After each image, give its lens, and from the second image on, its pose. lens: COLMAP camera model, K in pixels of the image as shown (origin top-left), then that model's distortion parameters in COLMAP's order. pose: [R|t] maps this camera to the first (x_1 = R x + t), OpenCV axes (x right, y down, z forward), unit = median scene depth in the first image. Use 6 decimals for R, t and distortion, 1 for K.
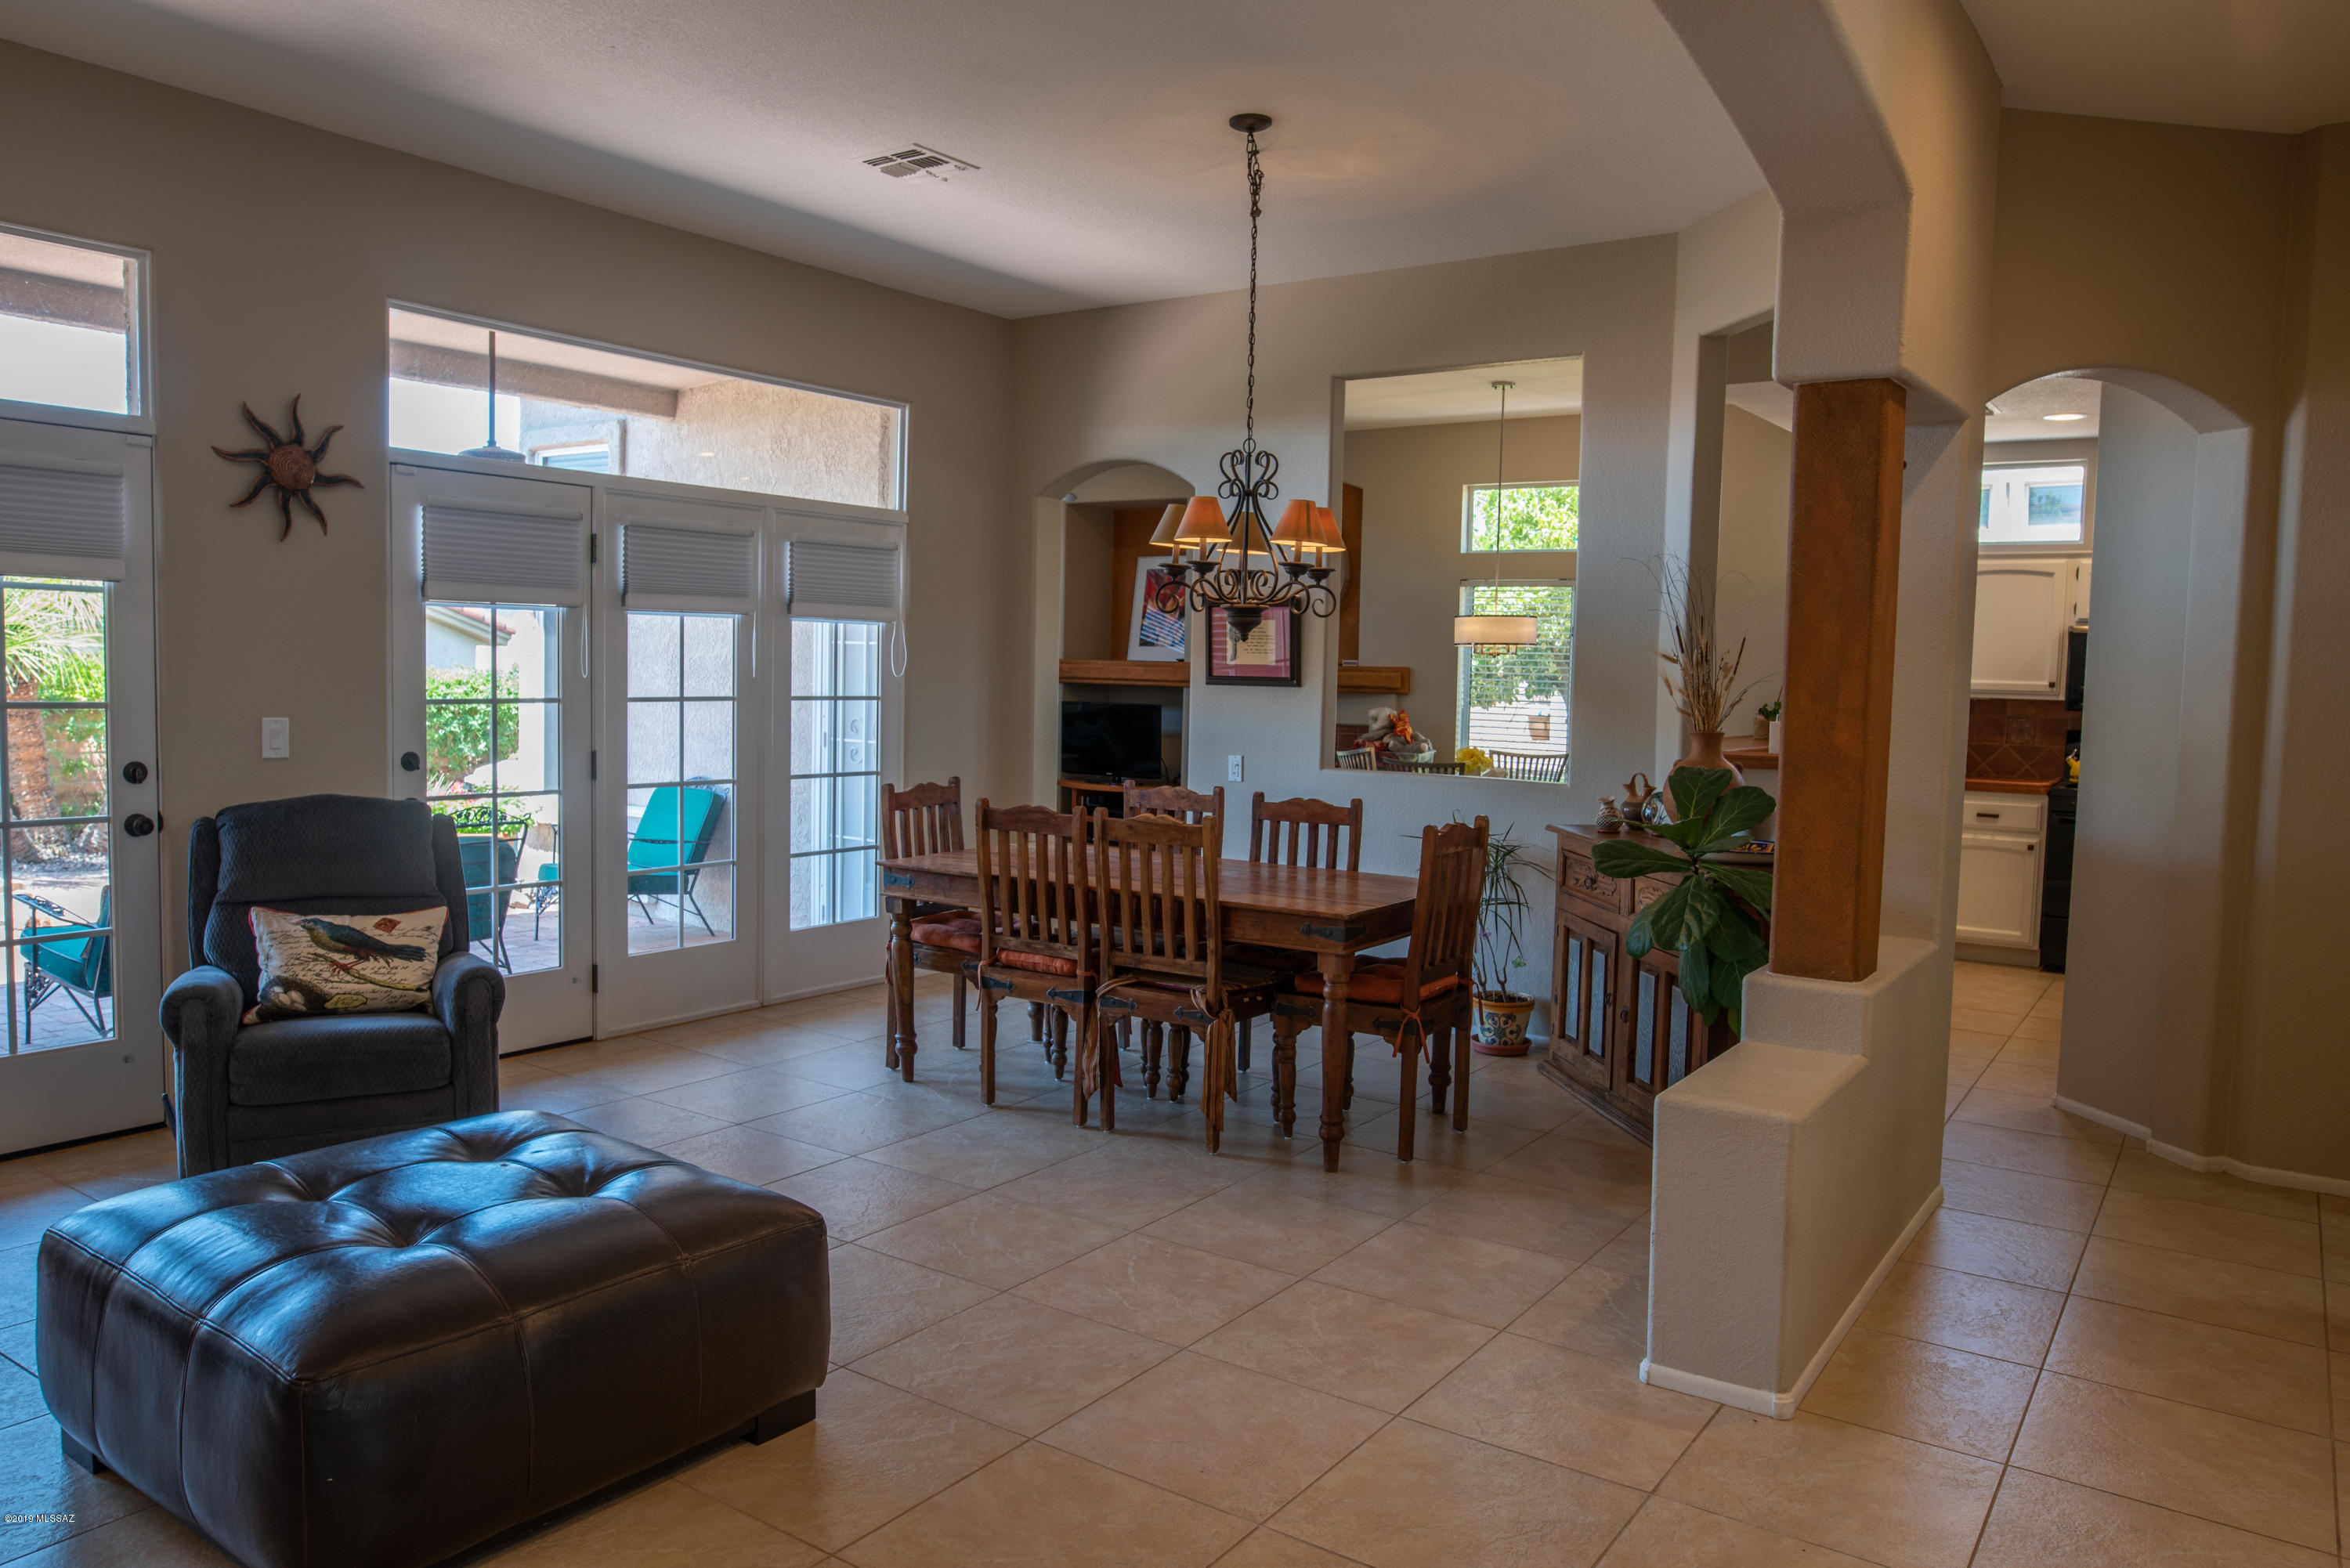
lens RADIAL K [[1633.5, 0, 1172.7], [0, 1633.5, 784.9], [0, 0, 1]] dist [-0.005228, -0.000737]
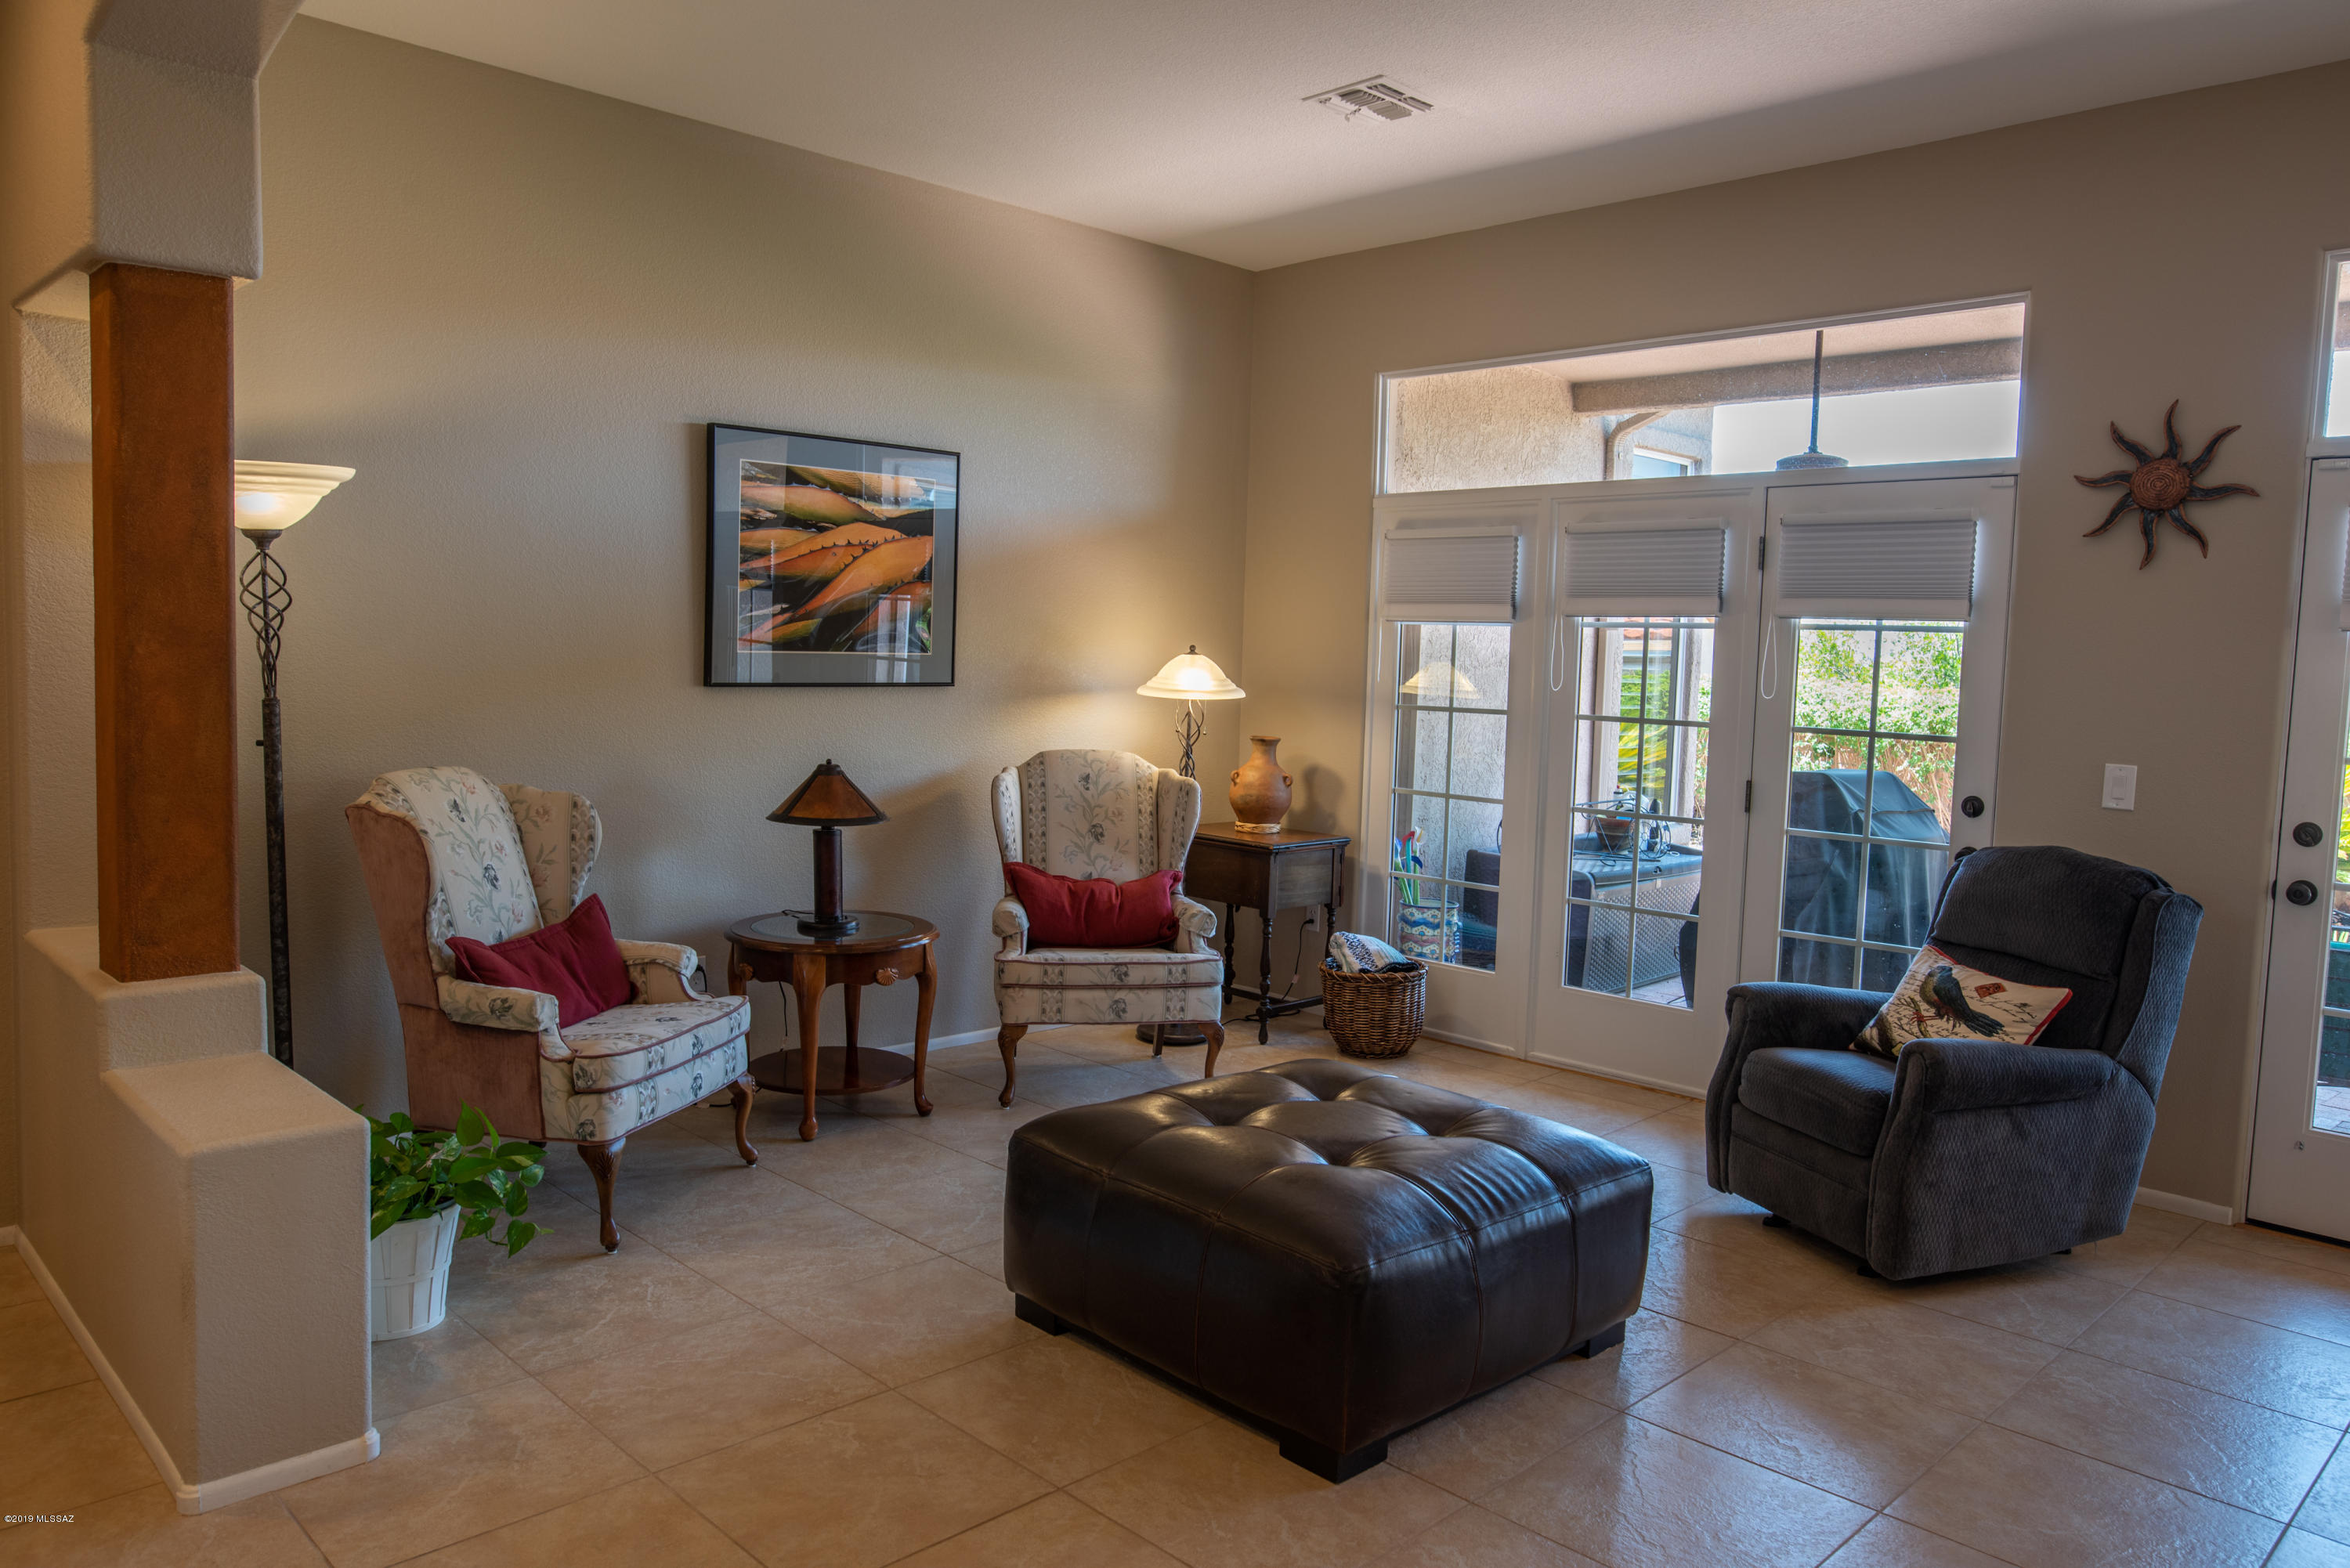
lens RADIAL K [[1633.5, 0, 1143.1], [0, 1633.5, 735.2], [0, 0, 1]] dist [-0.005228, -0.000737]
pose [[-0.191426, 0.022904, -0.981240, 0.492943], [-0.108591, 0.993096, 0.044365, -0.043327], [0.975481, 0.115046, -0.187618, 0.719419]]
